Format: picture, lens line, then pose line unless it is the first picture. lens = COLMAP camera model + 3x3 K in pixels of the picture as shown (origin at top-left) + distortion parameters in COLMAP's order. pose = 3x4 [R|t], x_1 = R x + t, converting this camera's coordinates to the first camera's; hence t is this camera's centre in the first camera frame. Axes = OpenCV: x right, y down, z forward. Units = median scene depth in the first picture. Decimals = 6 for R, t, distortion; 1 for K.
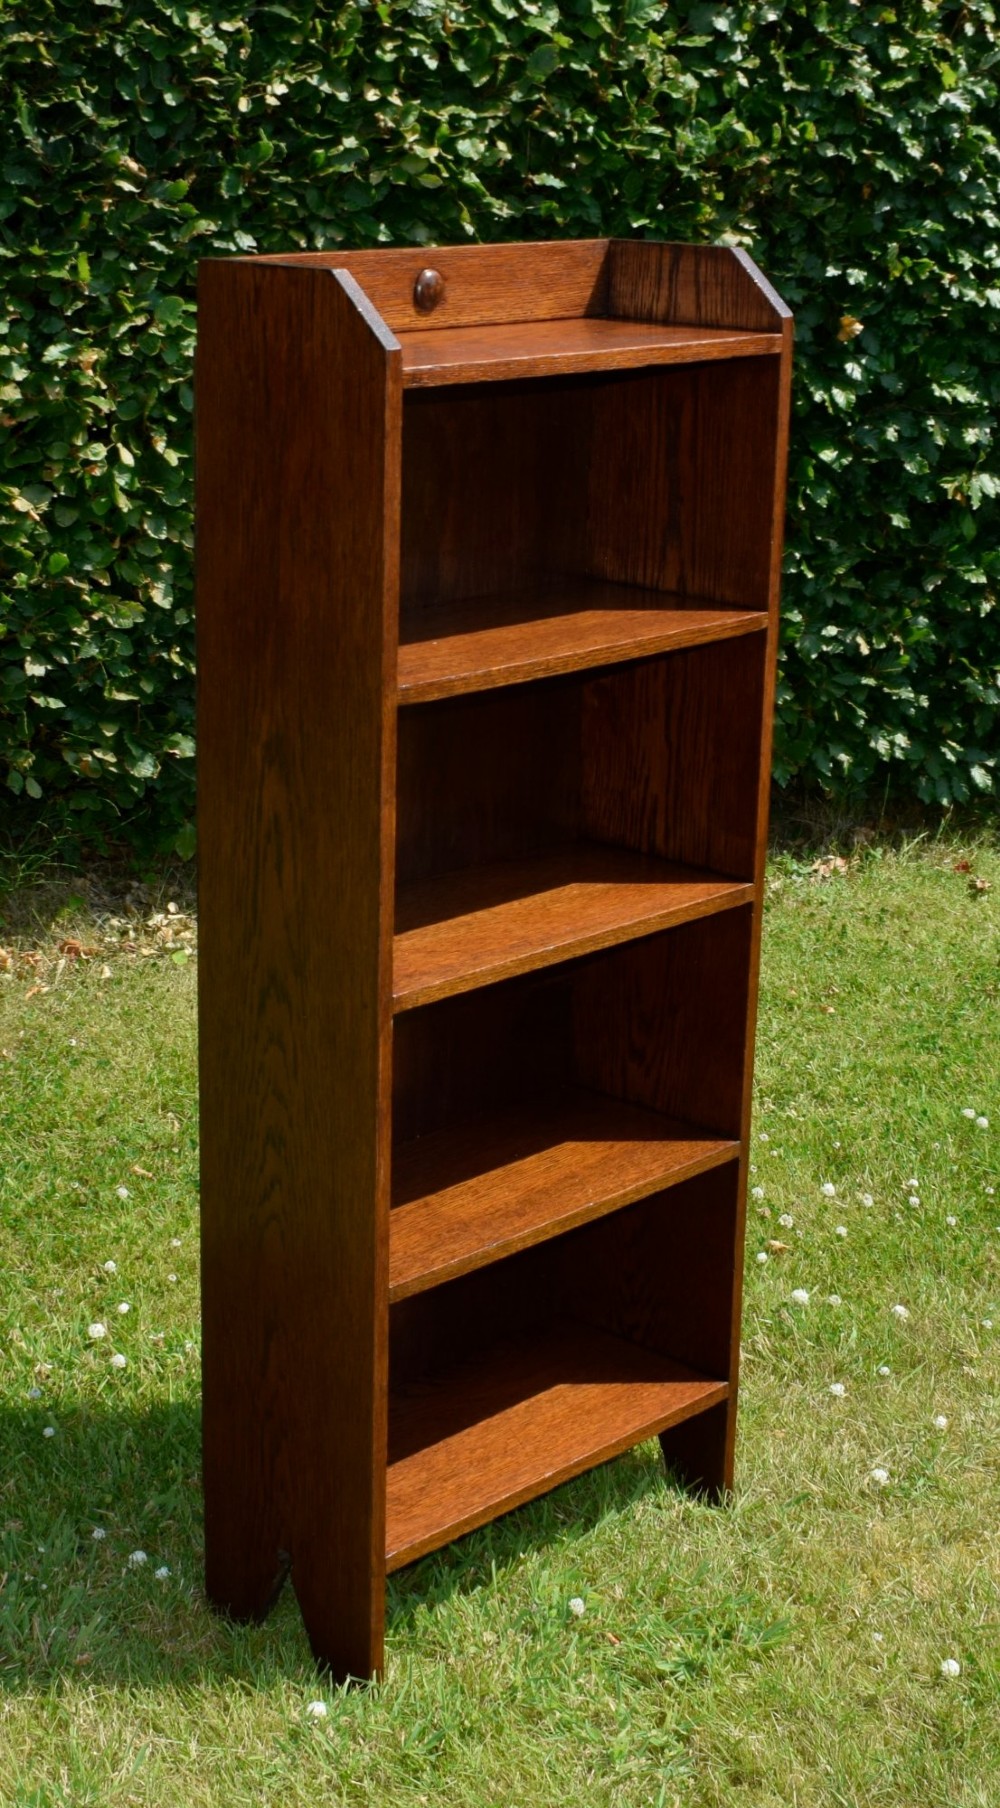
lens RADIAL K [[2837.3, 0, 498.5], [0, 2837.3, 878.1], [0, 0, 1]] dist [-0.019680, -0.014036]
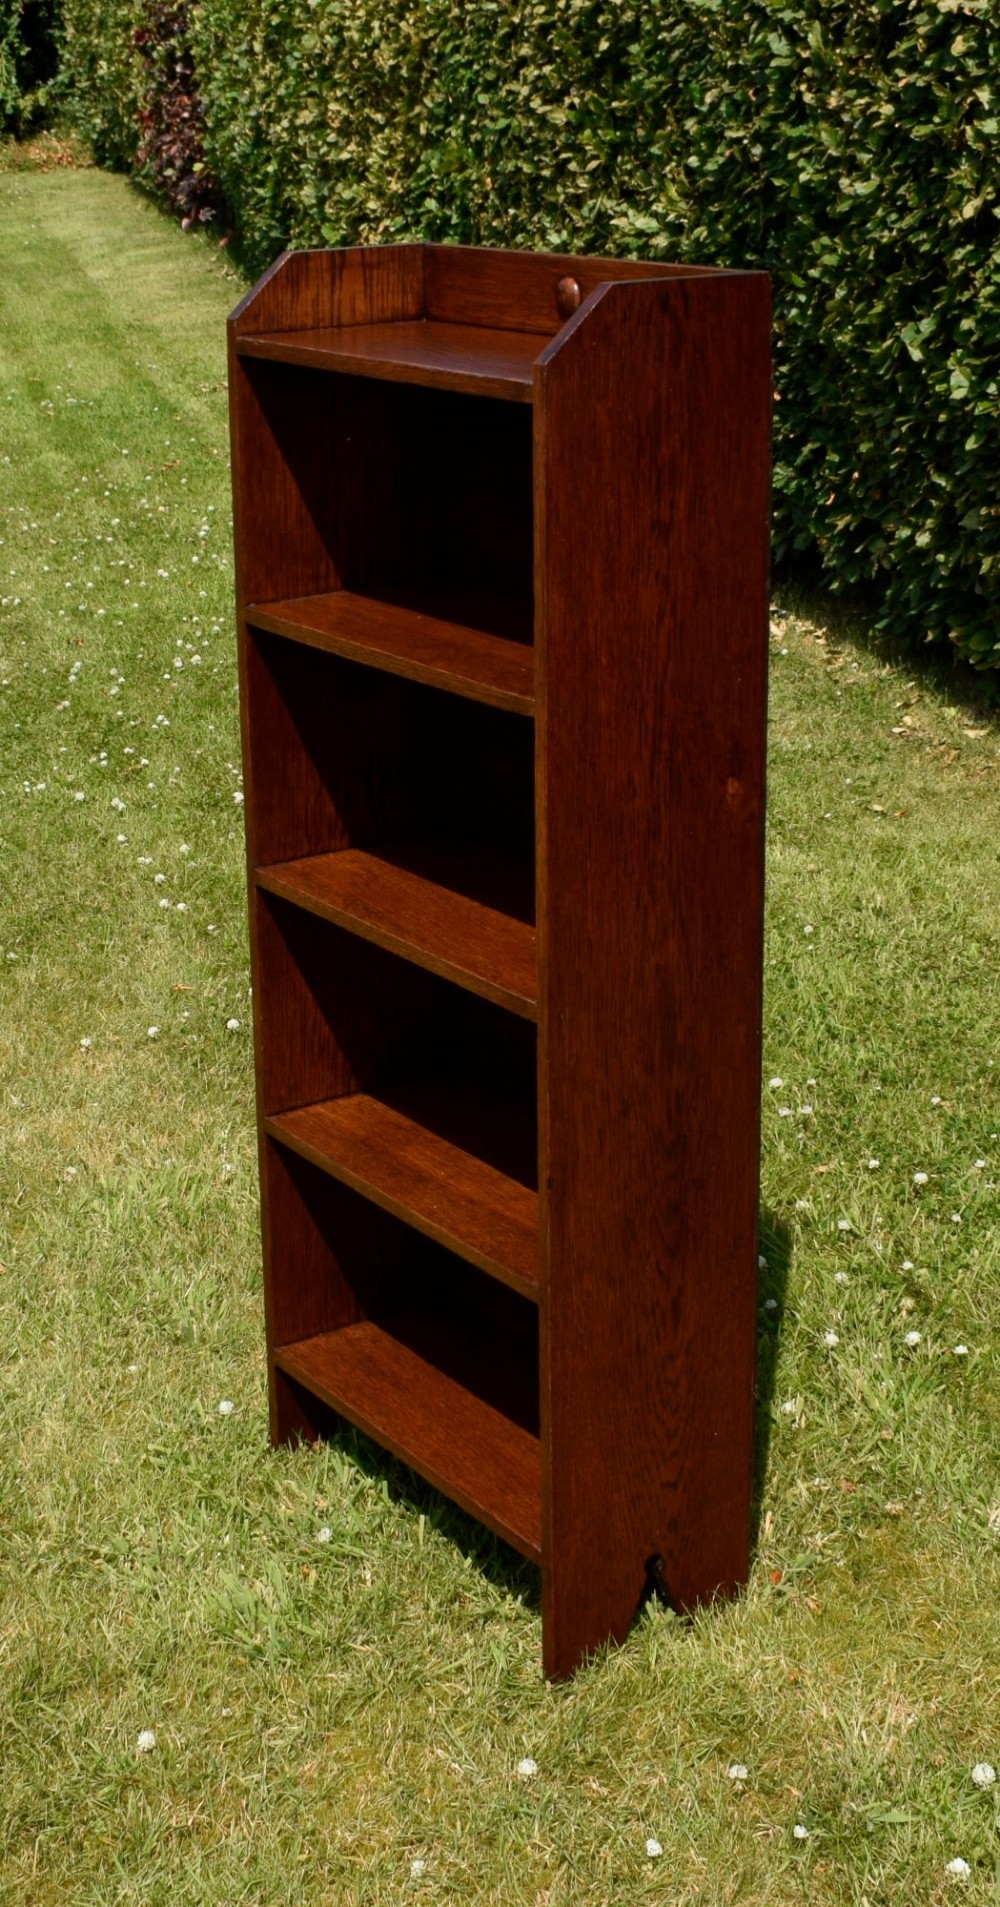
lens RADIAL K [[2731.6, 0, 391.4], [0, 2731.6, 912.3], [0, 0, 1]] dist [-0.016585, -0.004572]
pose [[-0.257849, 0.283902, -0.923533, 0.622085], [-0.252671, 0.902777, 0.348067, -0.218309], [0.932562, 0.323099, -0.161047, 0.769691]]
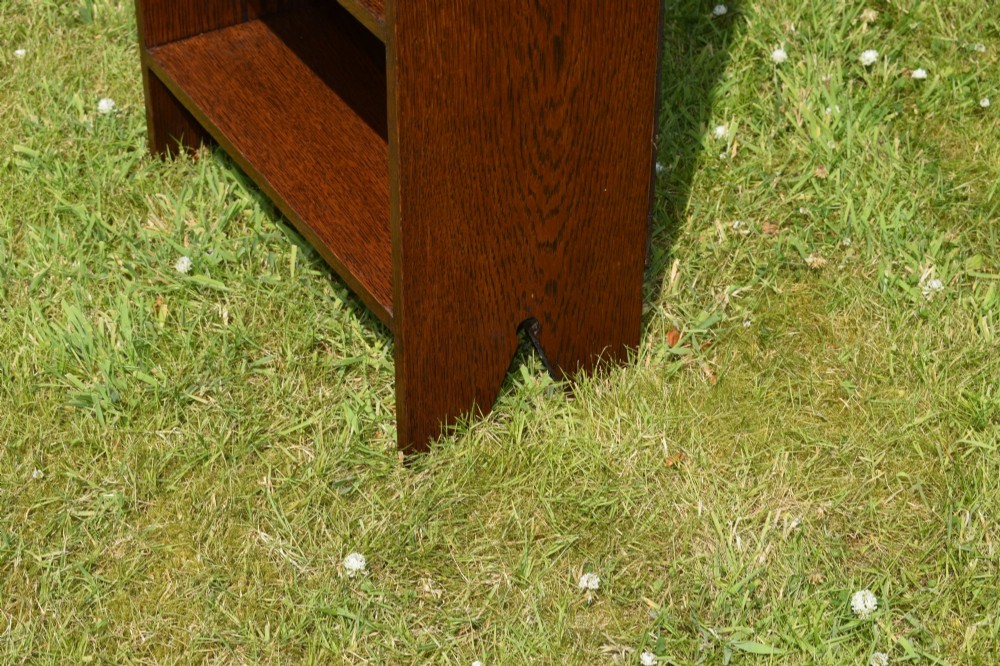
lens RADIAL K [[2288.8, 0, 500.0], [0, 2288.8, 333.0], [0, 0, 1]] dist [-0.015175, 0.008469]
pose [[-0.282557, 0.558350, -0.780004, 0.426094], [-0.280938, 0.729316, 0.623836, -0.165756], [0.917189, 0.395402, -0.049212, 0.792480]]
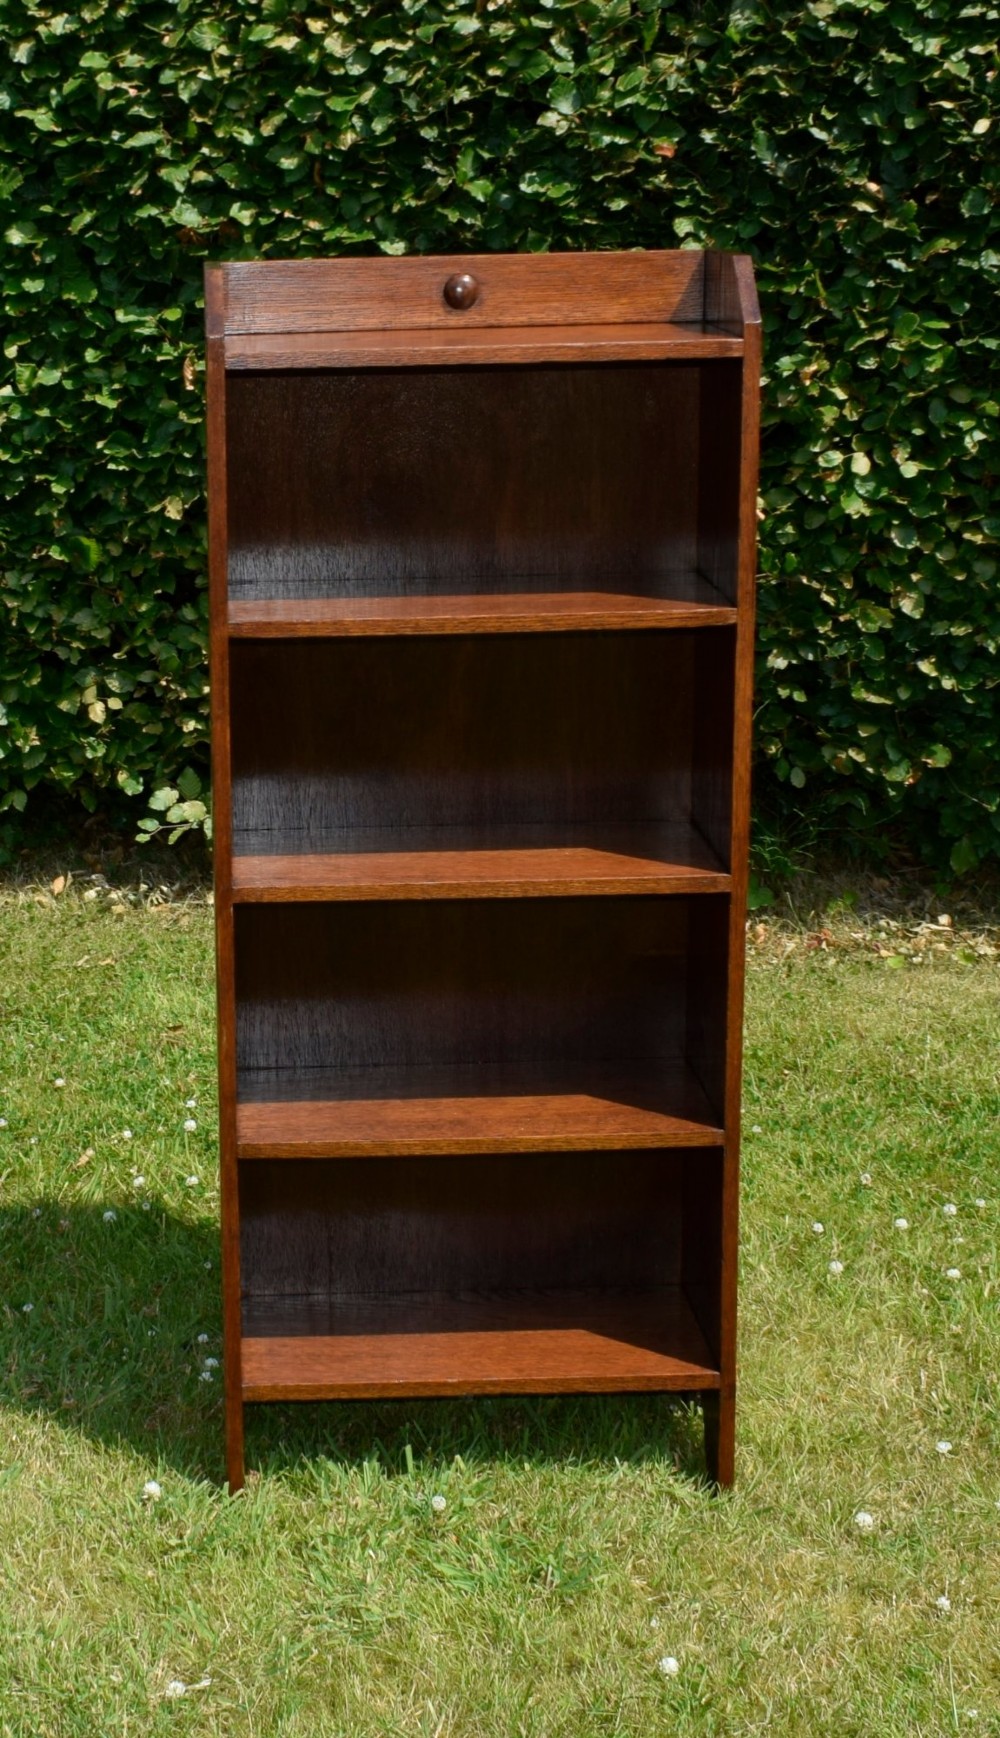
lens RADIAL K [[2962.8, 0, 147.3], [0, 2962.8, 795.9], [0, 0, 1]] dist [0.000510, -0.033702]
pose [[0.678188, 0.132157, -0.722908, 0.506715], [-0.167291, 0.985634, 0.023246, -0.011153], [0.715594, 0.105171, 0.690553, 0.078638]]
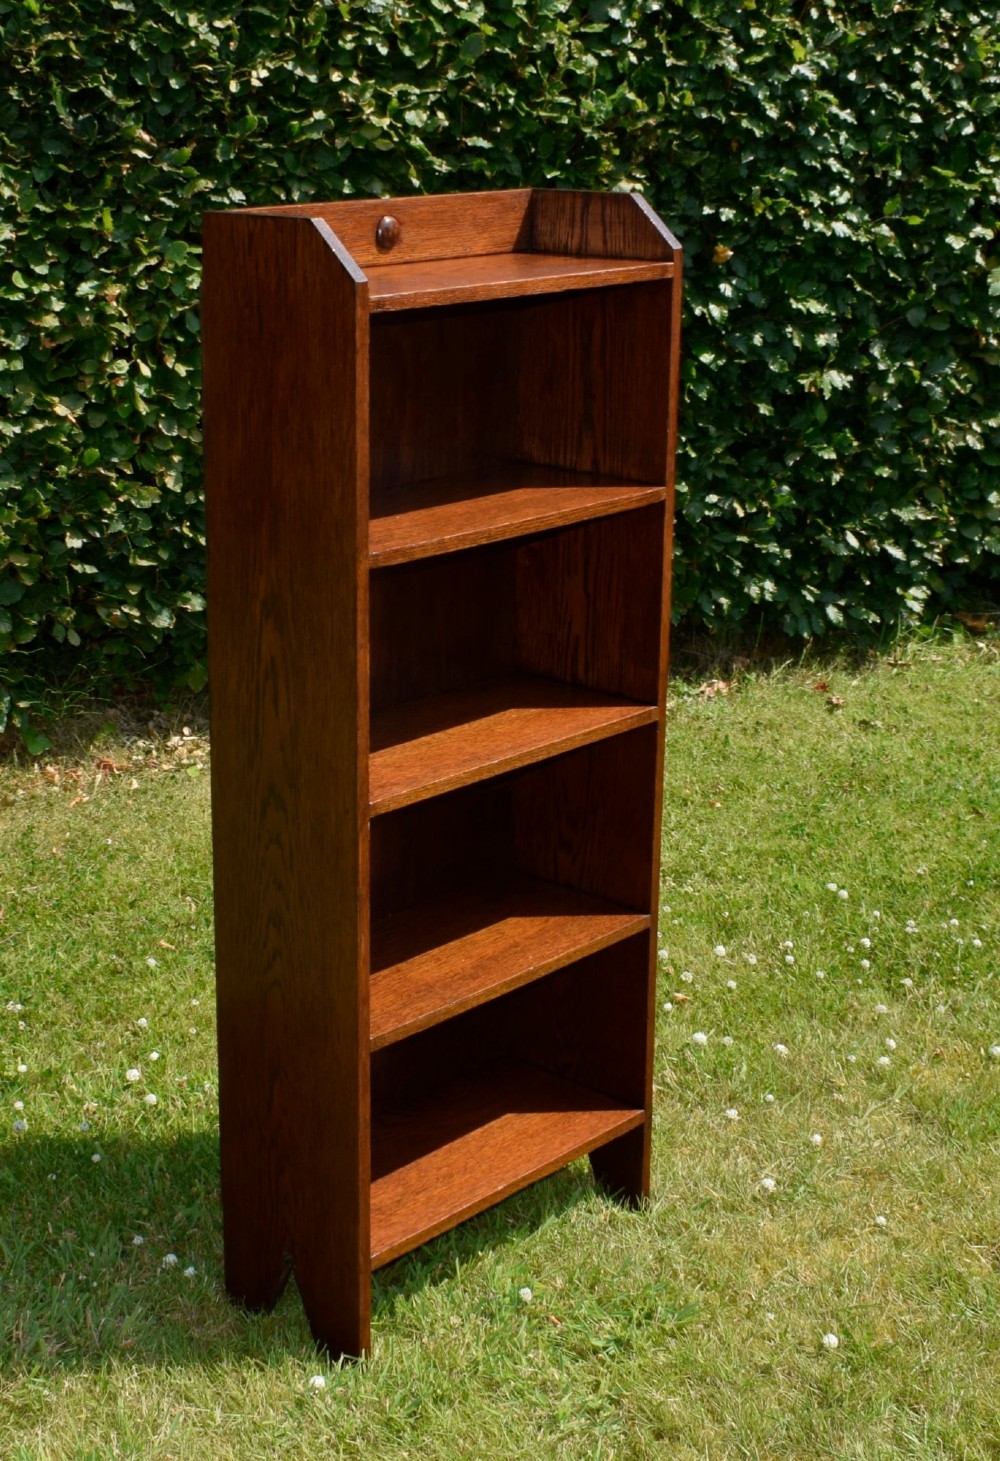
lens RADIAL K [[2267.4, 0, 405.3], [0, 2267.4, 676.2], [0, 0, 1]] dist [-0.005930, -0.048798]
pose [[0.999719, -0.017496, -0.015973, -0.003000], [0.017334, 0.999797, -0.010243, -0.002124], [0.016149, 0.009963, 0.999820, 0.006812]]
